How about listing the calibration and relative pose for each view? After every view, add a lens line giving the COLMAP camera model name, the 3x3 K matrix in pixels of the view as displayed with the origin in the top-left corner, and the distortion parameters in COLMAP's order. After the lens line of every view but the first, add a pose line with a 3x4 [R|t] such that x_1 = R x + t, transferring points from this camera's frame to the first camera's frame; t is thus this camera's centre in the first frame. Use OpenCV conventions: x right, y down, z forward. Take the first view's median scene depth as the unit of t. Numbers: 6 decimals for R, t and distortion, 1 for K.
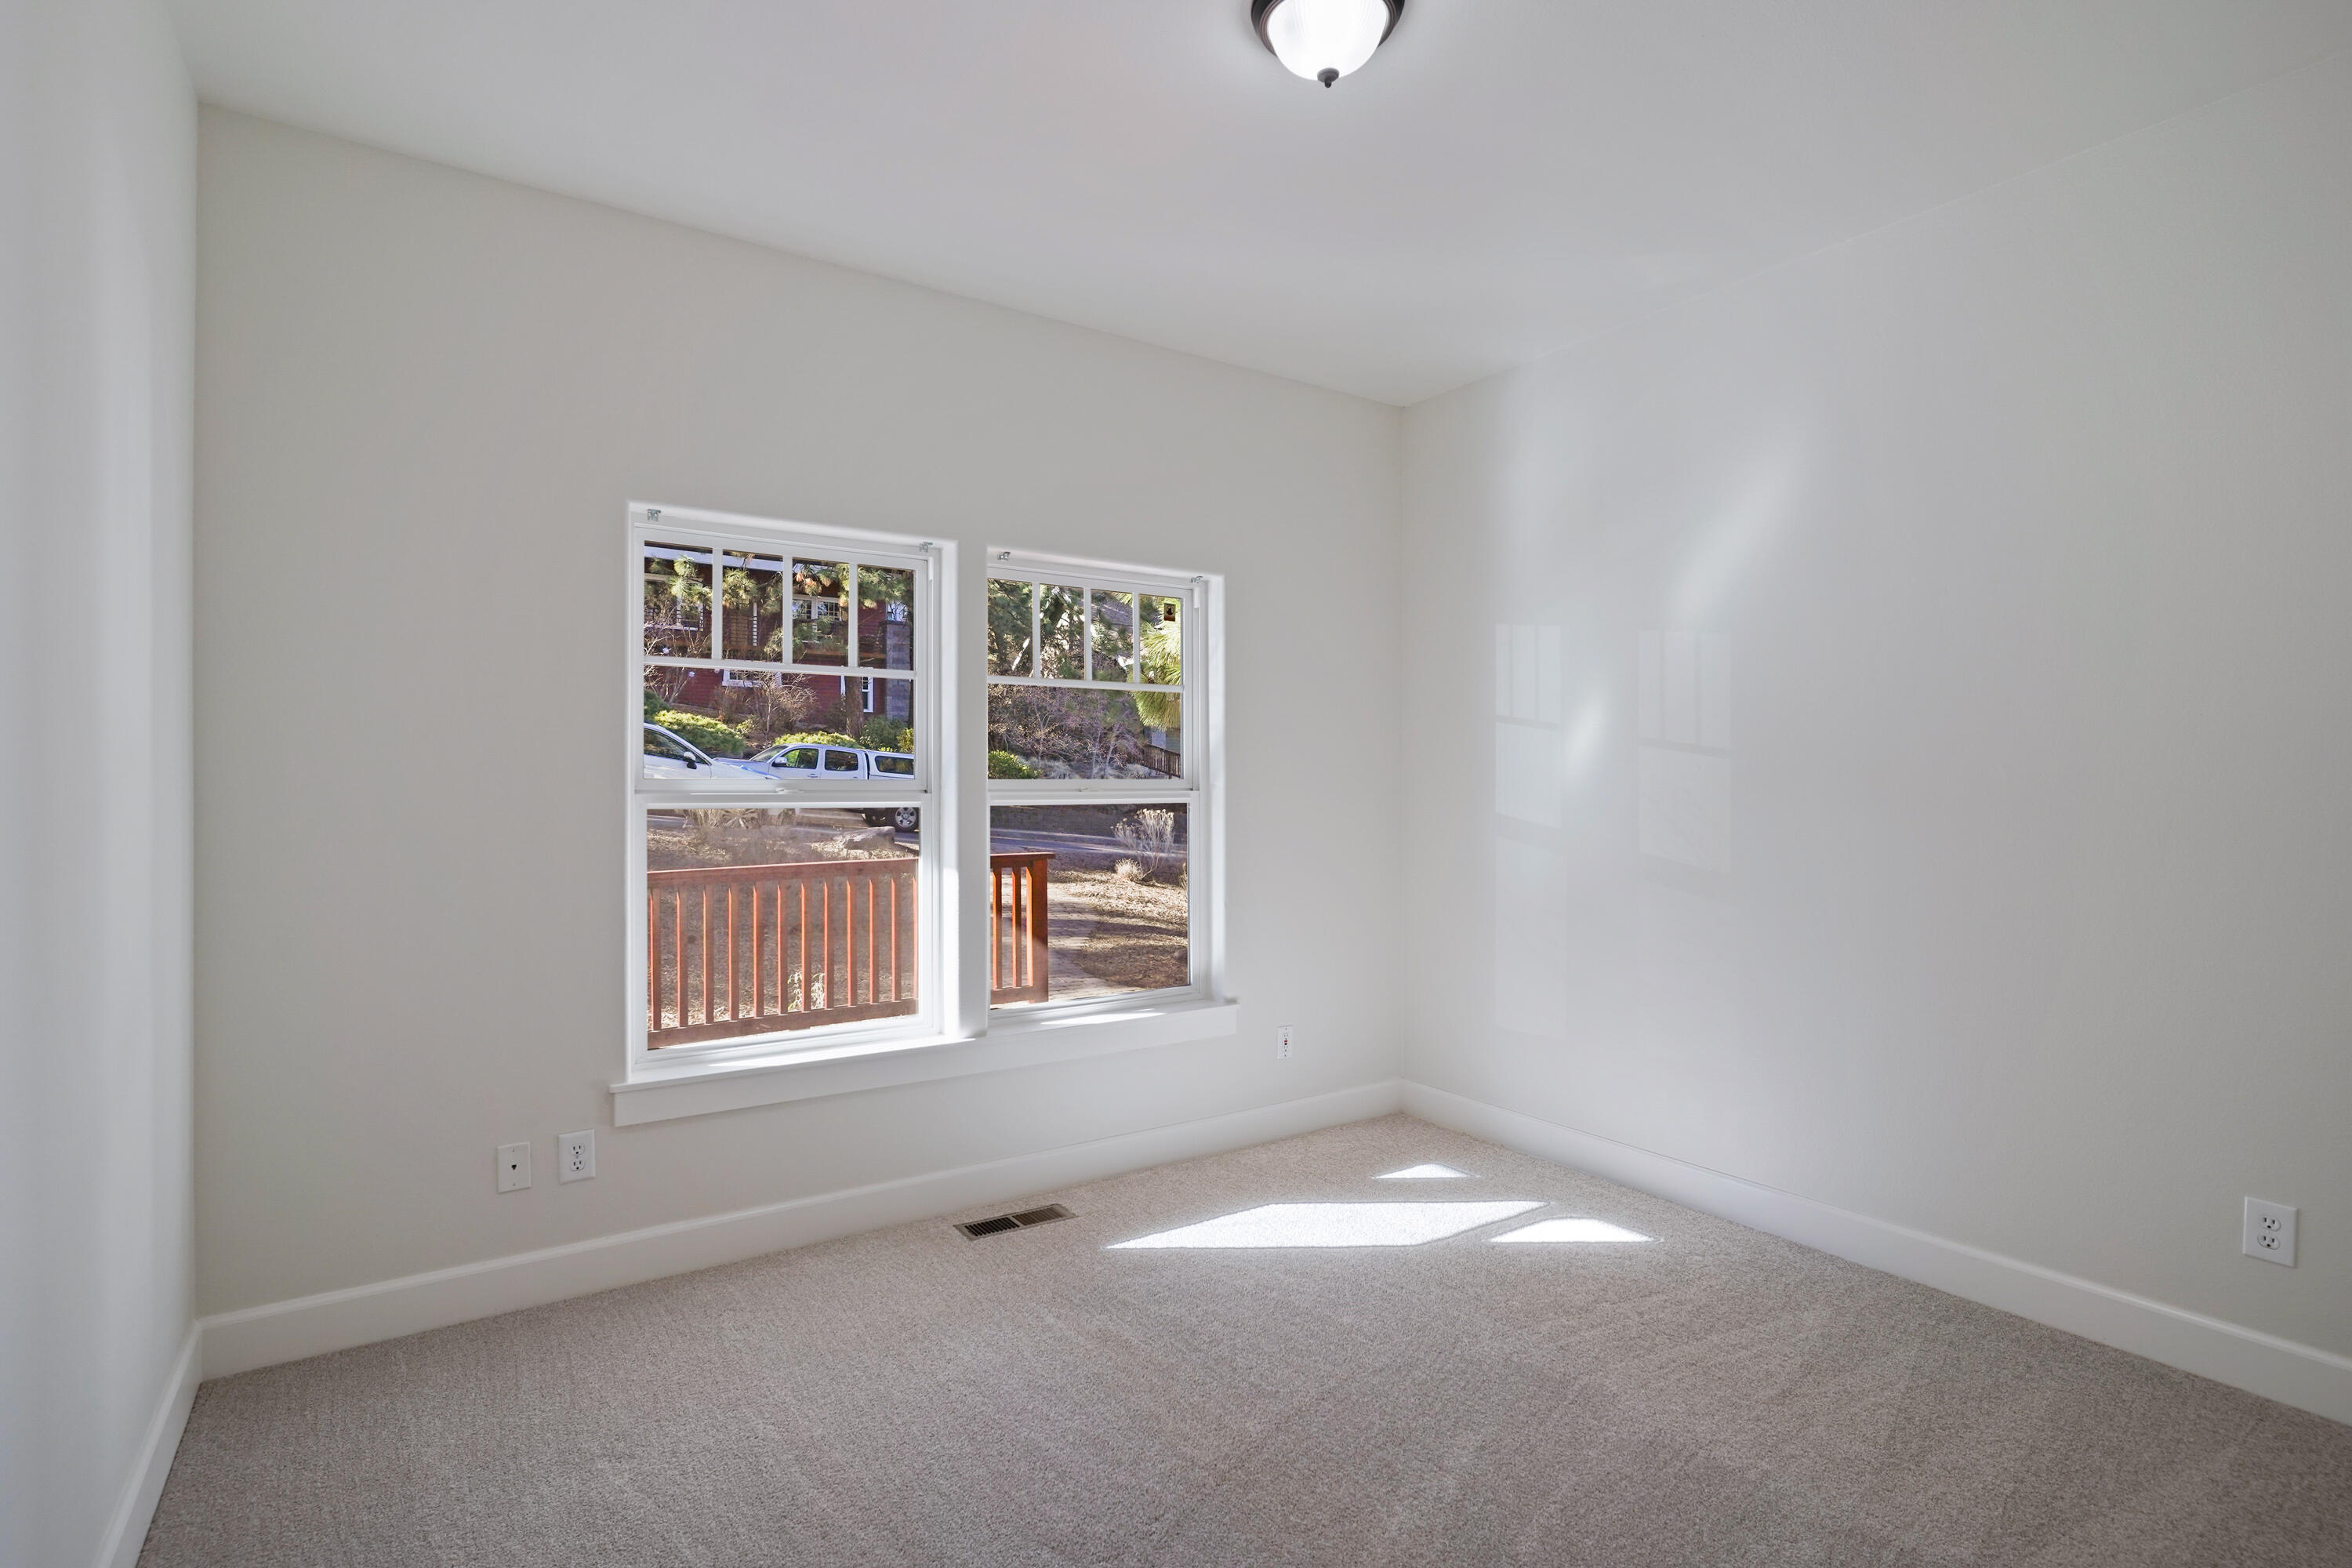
lens RADIAL K [[1131.2, 0, 1182.3], [0, 1131.2, 778.8], [0, 0, 1]] dist [-0.001178, 0.000651]
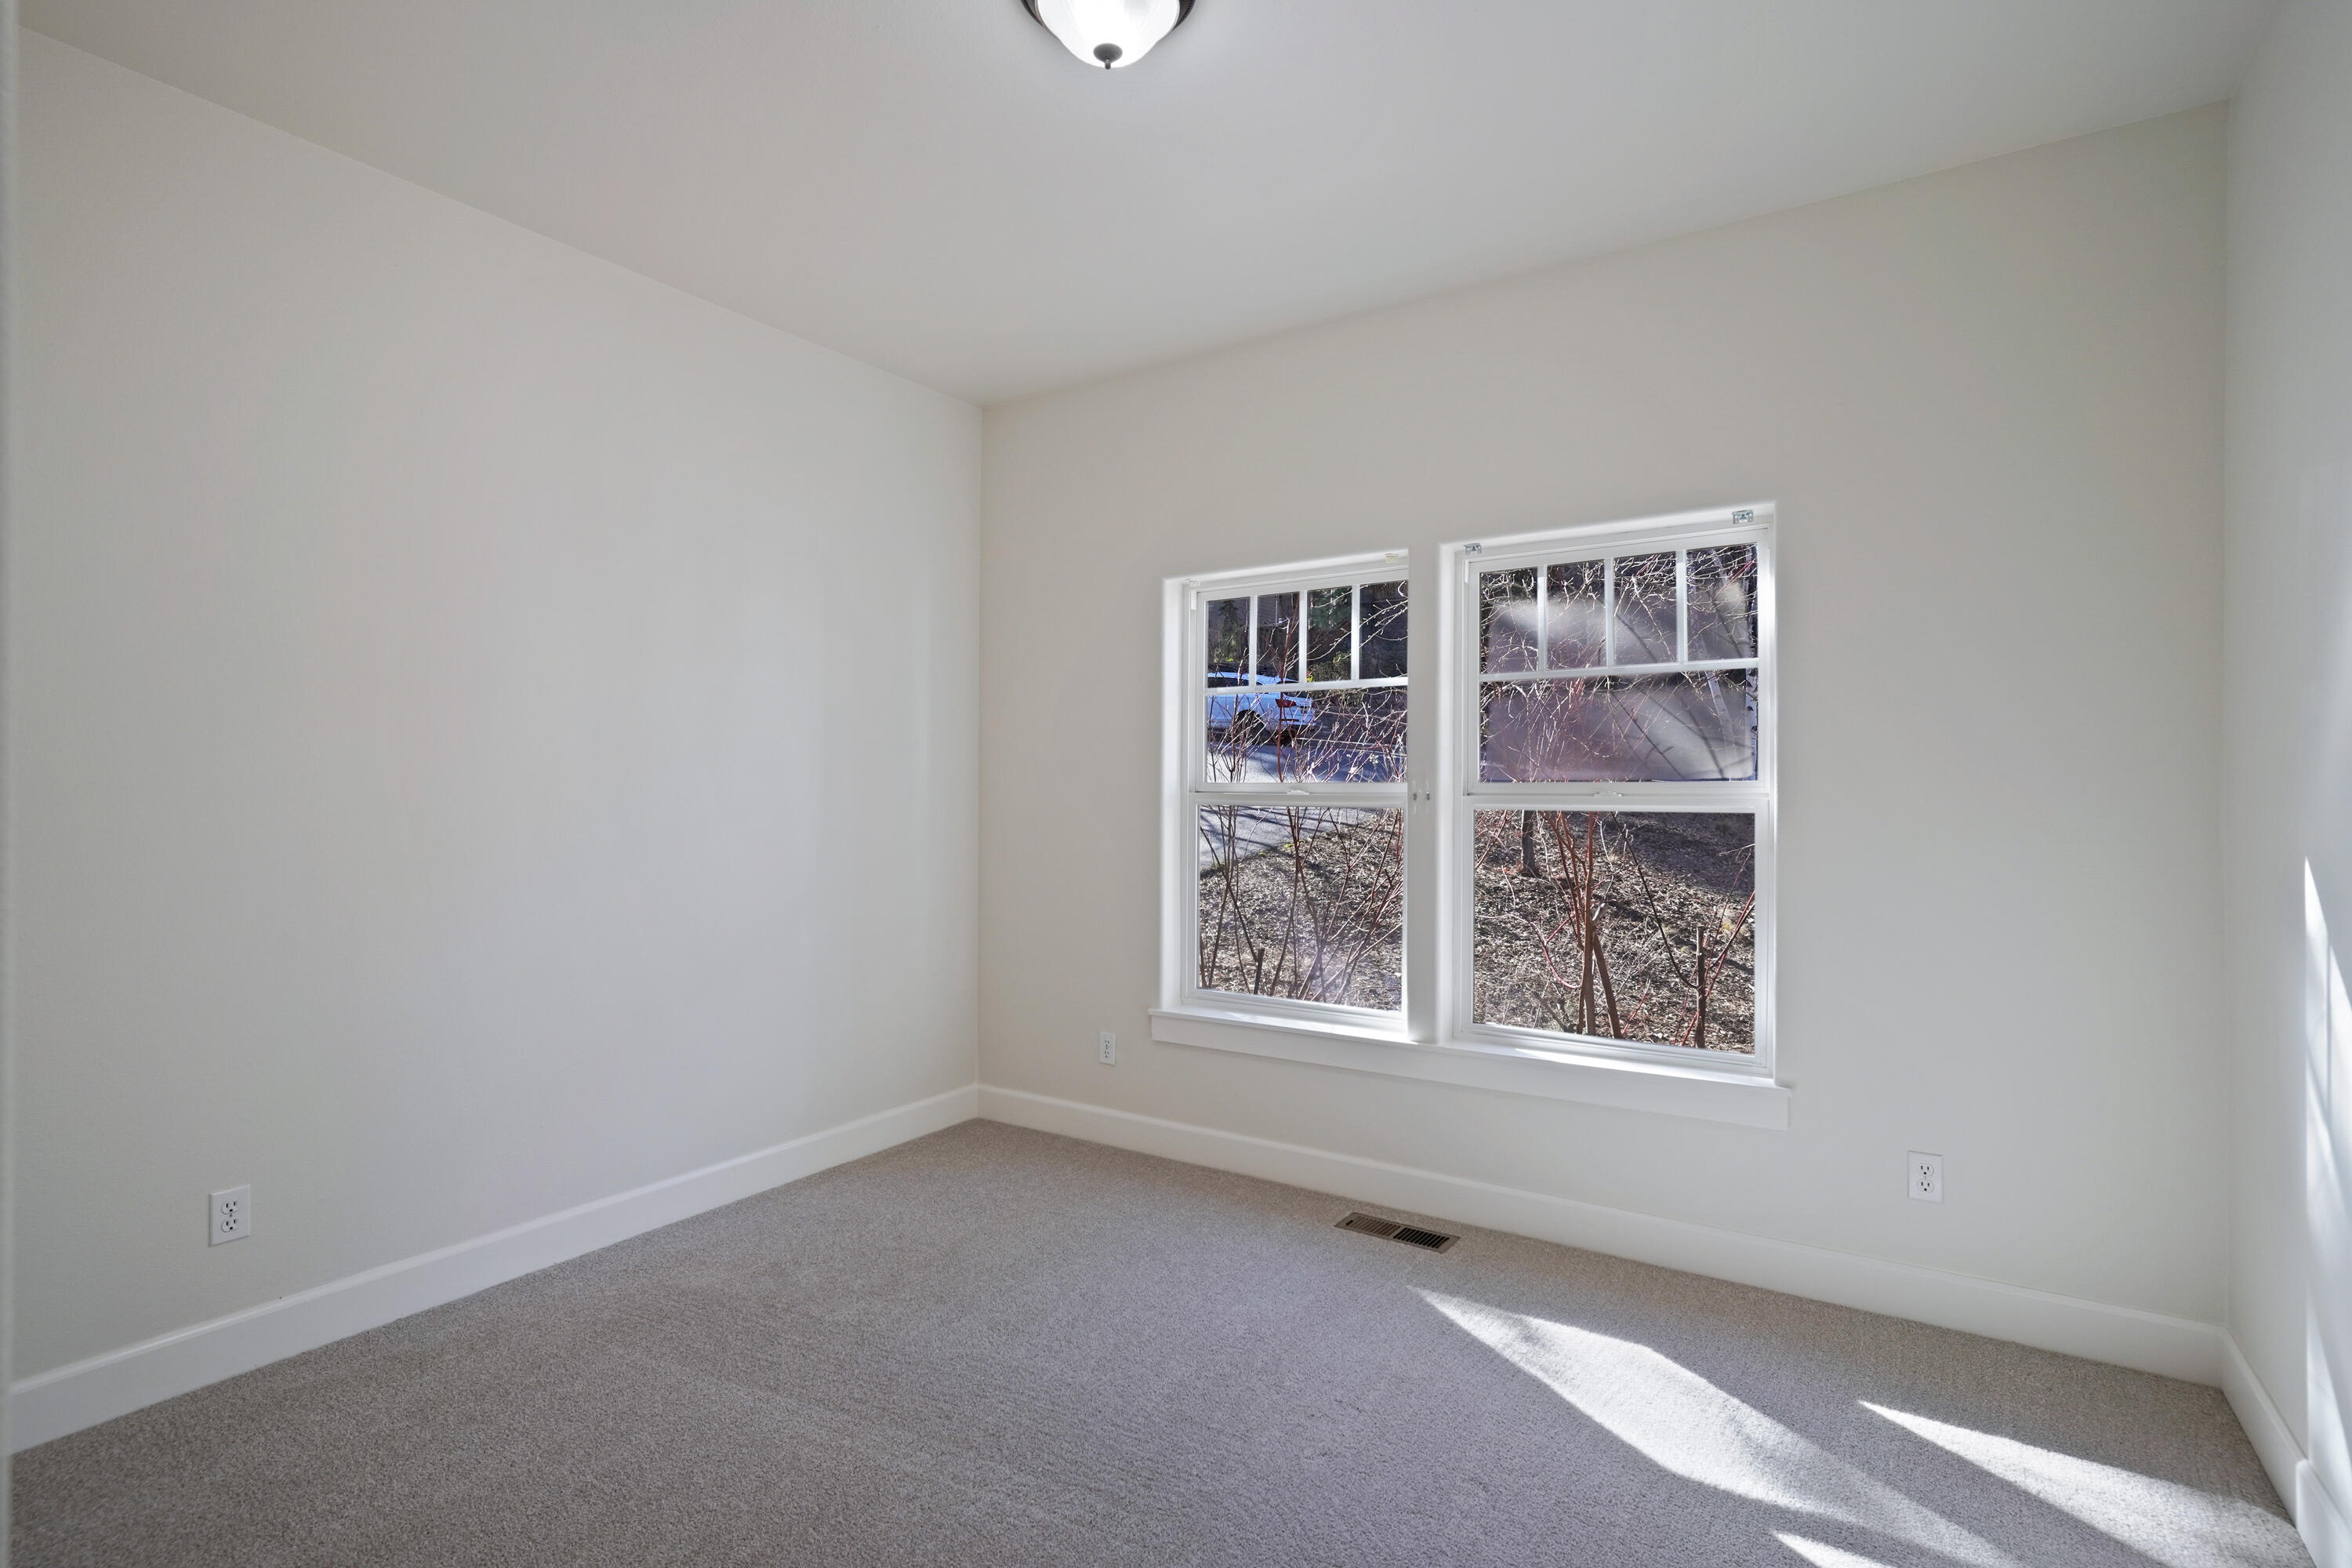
lens RADIAL K [[1131.2, 0, 1182.3], [0, 1131.2, 778.8], [0, 0, 1]] dist [-0.001178, 0.000651]
pose [[0.413662, -0.003744, -0.910423, 0.616626], [0.003622, 0.999990, -0.002466, -0.001191], [0.910423, -0.002277, 0.413672, 0.390856]]
